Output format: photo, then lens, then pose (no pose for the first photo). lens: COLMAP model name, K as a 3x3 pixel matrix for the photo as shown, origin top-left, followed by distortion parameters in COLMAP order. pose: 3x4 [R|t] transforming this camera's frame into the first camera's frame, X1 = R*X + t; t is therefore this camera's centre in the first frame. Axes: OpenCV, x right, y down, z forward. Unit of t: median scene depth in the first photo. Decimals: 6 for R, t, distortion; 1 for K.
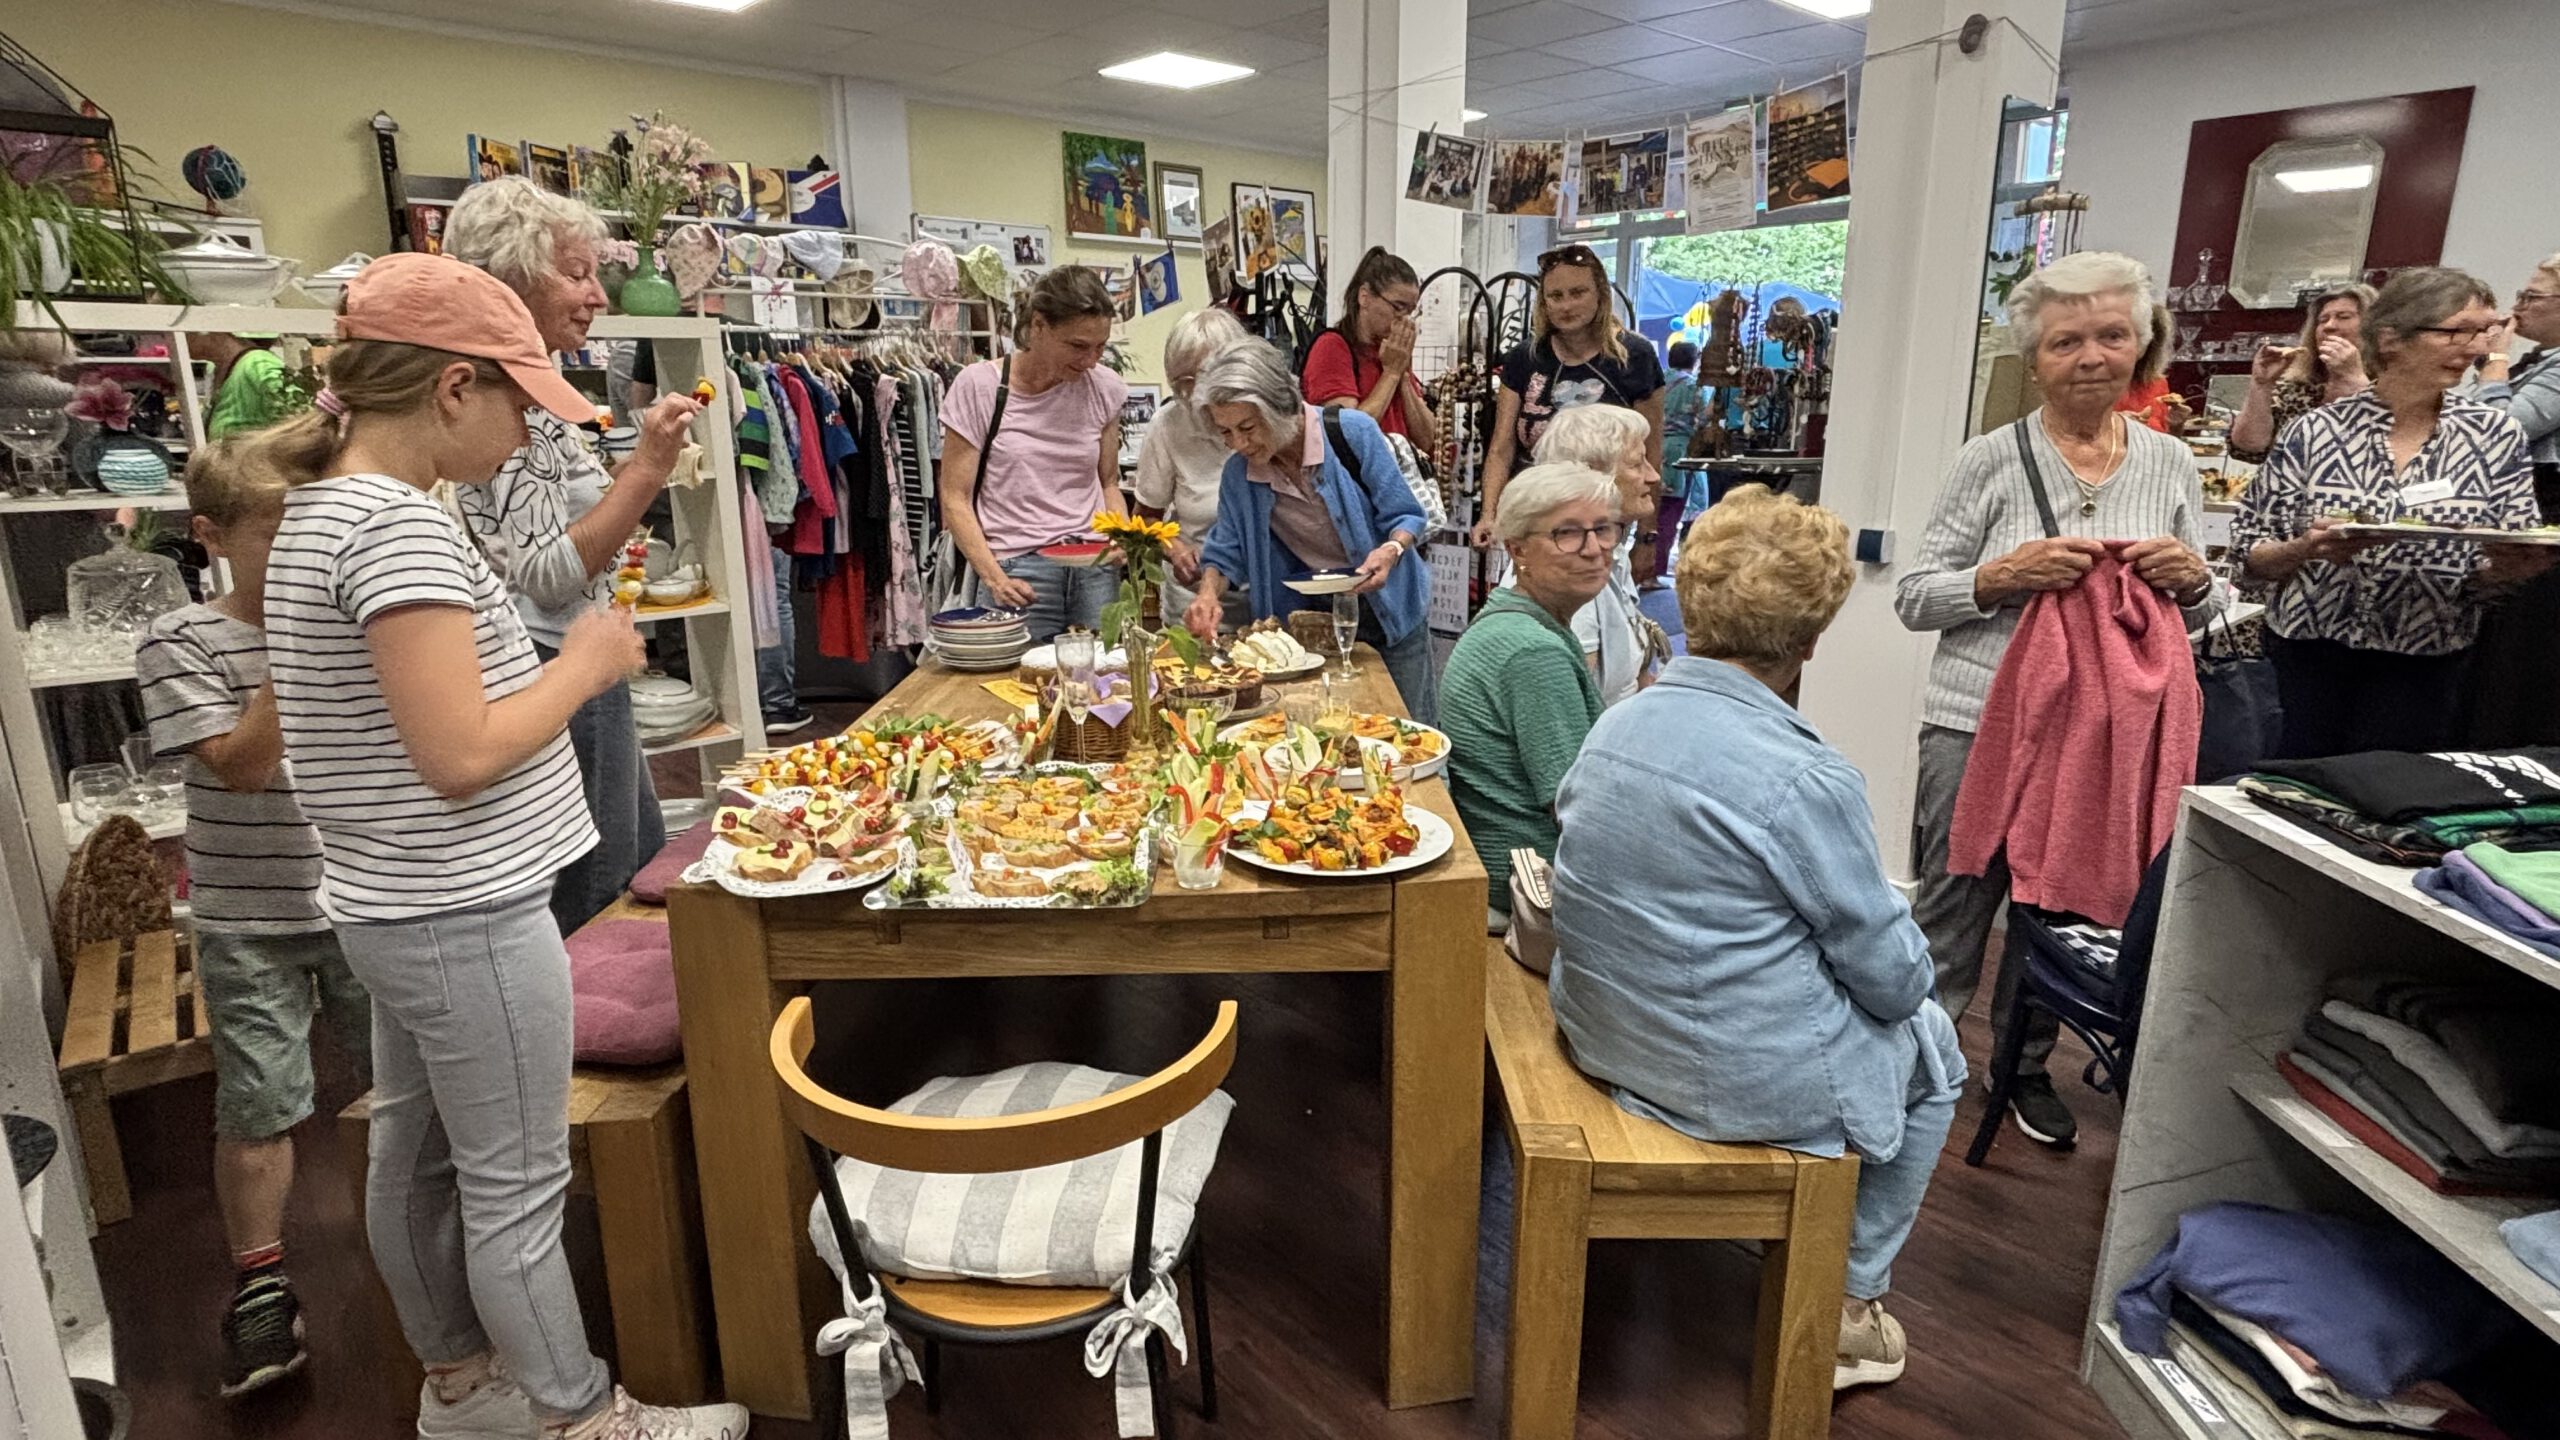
lens RADIAL K [[1383.8, 0, 1280.4], [0, 1383.8, 718.1], [0, 0, 1]] dist [0.008583, -0.000982]
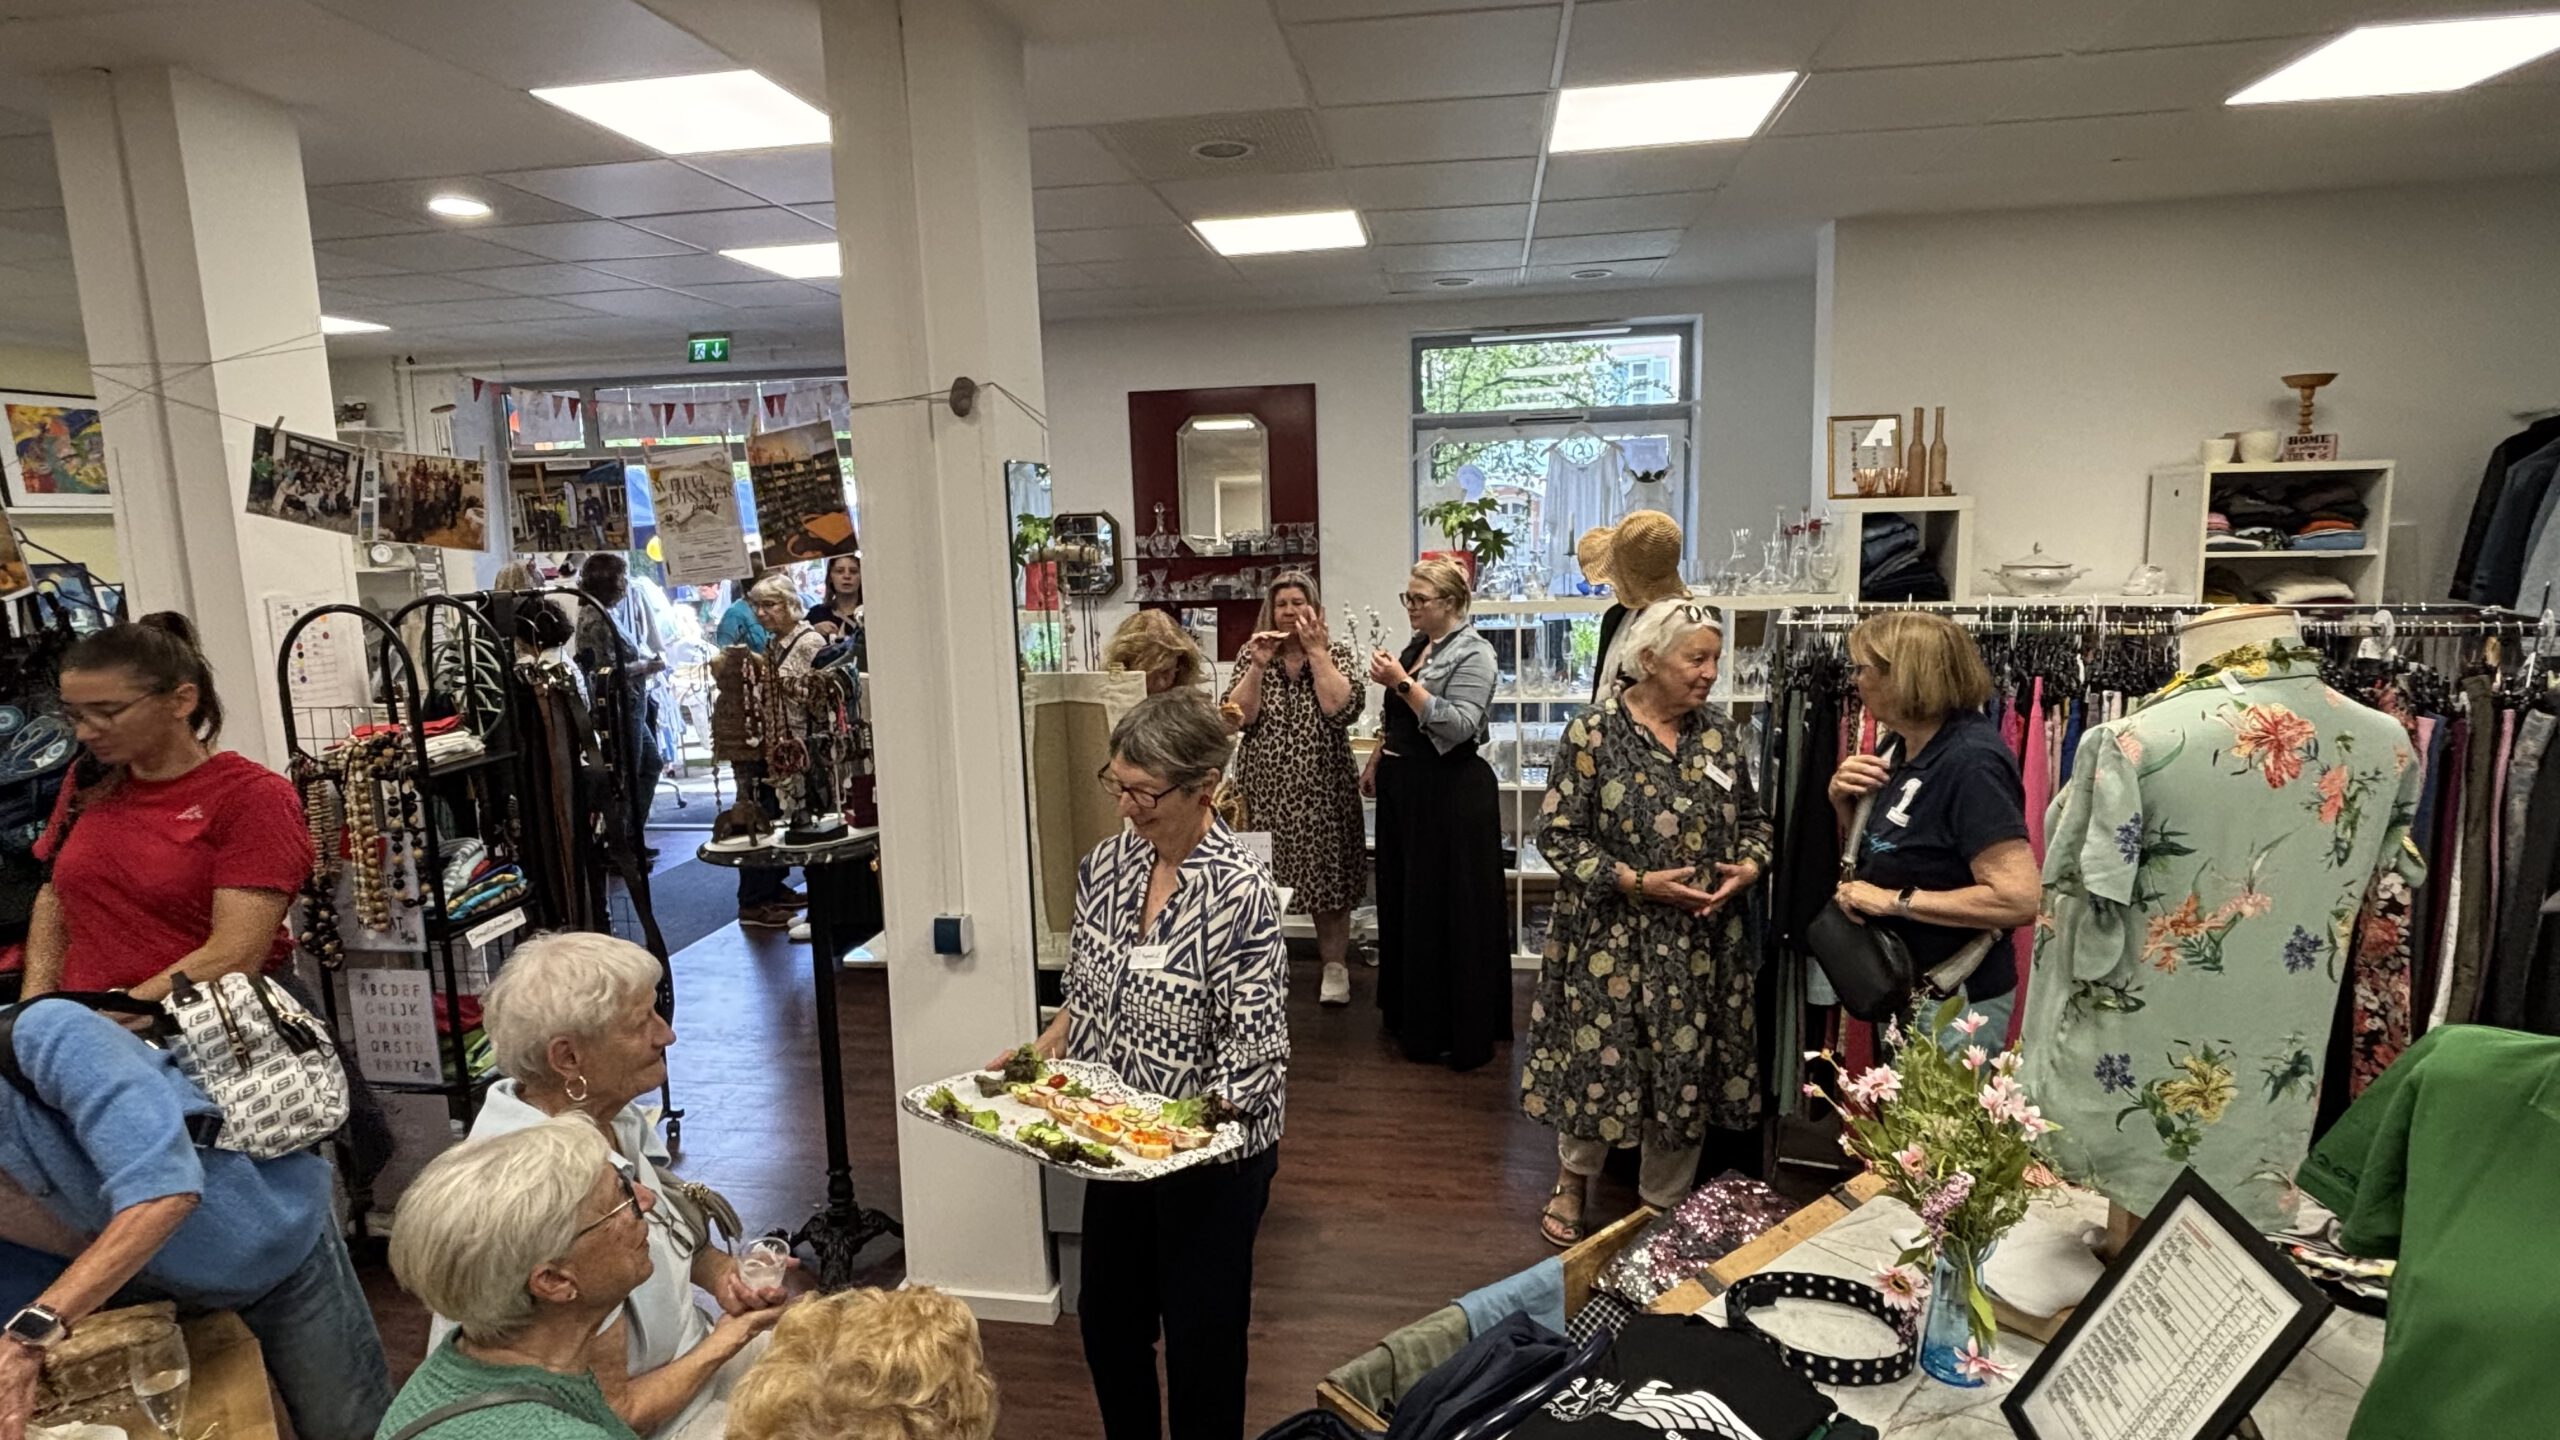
lens RADIAL K [[1383.8, 0, 1274.1], [0, 1383.8, 720.0], [0, 0, 1]] dist [0.008583, -0.000982]
pose [[0.782583, -0.116032, 0.611638, 0.060484], [0.184414, 0.981589, -0.049740, -0.153169], [-0.594605, 0.151720, 0.789573, 0.149613]]
